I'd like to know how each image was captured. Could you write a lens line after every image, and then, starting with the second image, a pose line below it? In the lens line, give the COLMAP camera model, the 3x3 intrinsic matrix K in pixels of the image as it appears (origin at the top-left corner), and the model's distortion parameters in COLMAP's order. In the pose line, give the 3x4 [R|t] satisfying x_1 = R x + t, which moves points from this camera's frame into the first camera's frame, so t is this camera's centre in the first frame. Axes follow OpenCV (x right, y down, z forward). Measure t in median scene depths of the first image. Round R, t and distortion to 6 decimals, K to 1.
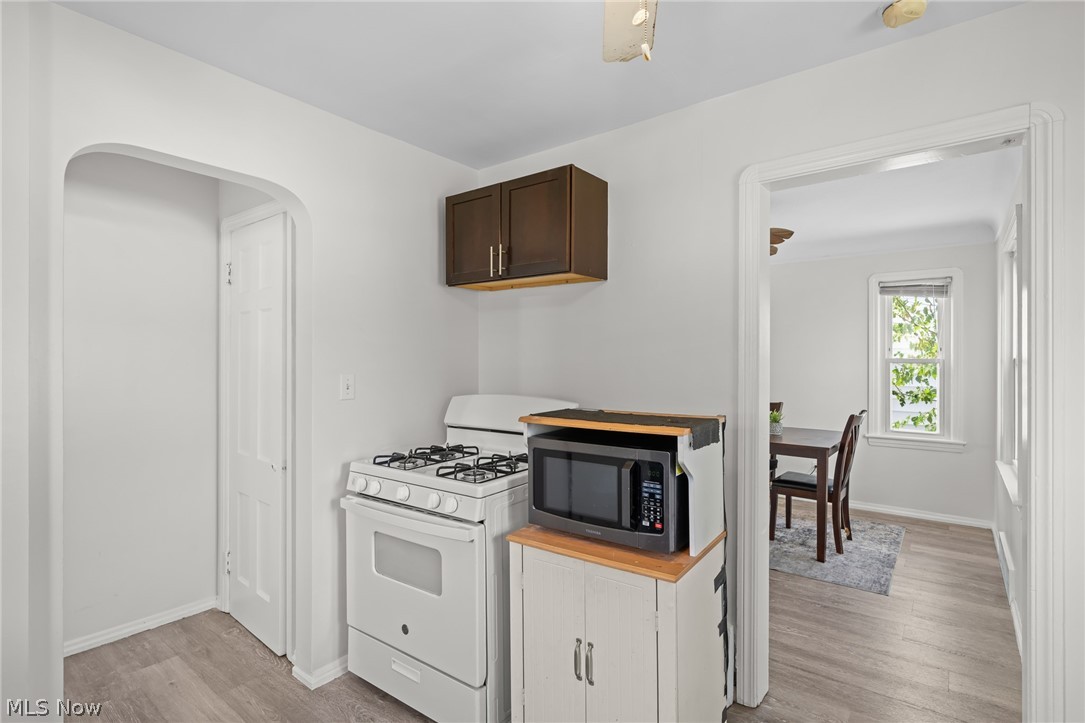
lens RADIAL K [[529.7, 0, 543.9], [0, 529.7, 358.5], [0, 0, 1]] dist [0.000619, 0.001789]
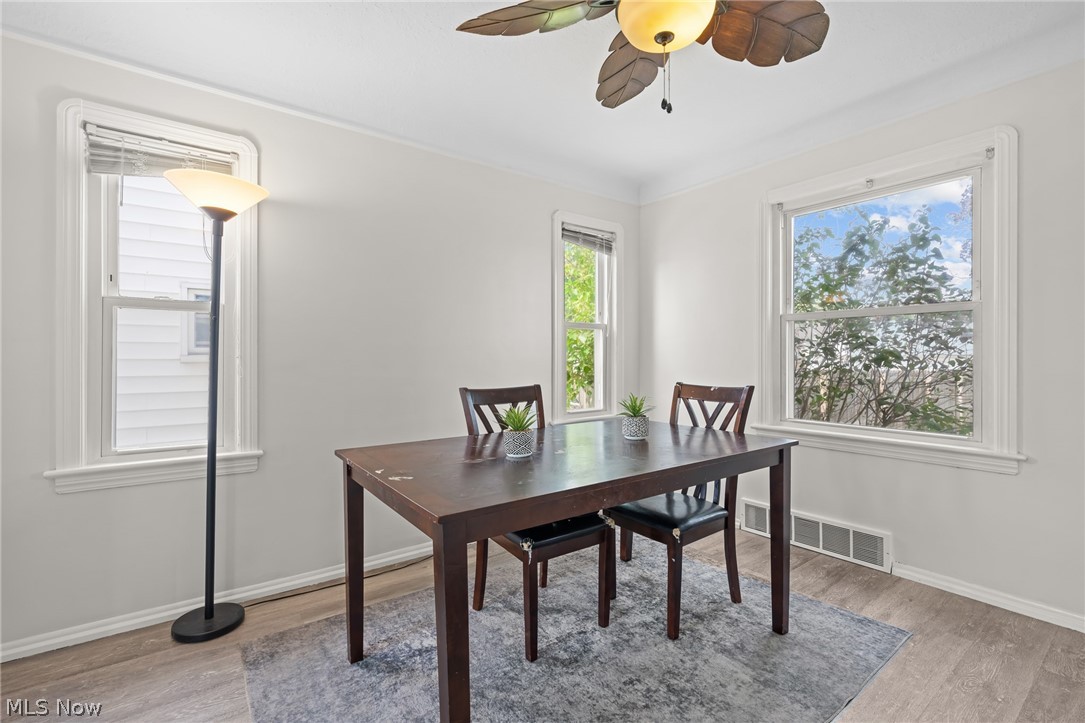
lens RADIAL K [[485.6, 0, 543.5], [0, 485.6, 349.4], [0, 0, 1]] dist [-0.002736, 0.000509]
pose [[0.260352, 0.000414, 0.965514, -0.077023], [-0.000504, 1.000000, -0.000293, 0.051491], [-0.965514, -0.000410, 0.260352, 0.989461]]
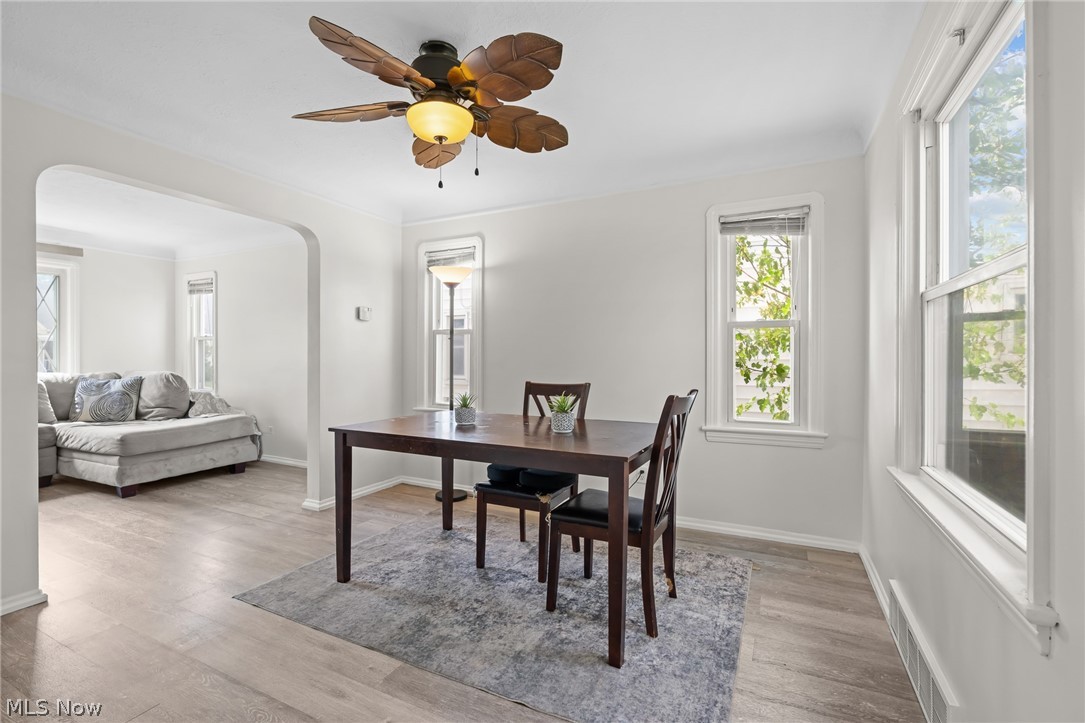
lens RADIAL K [[483.0, 0, 542.5], [0, 483.0, 361.5], [0, 0, 1]] dist [-0.001941, 0.000013]
pose [[0.980835, -0.001325, 0.194837, 0.312066], [0.000729, 0.999995, 0.003130, 0.061925], [-0.194840, -0.002928, 0.980831, 0.467744]]
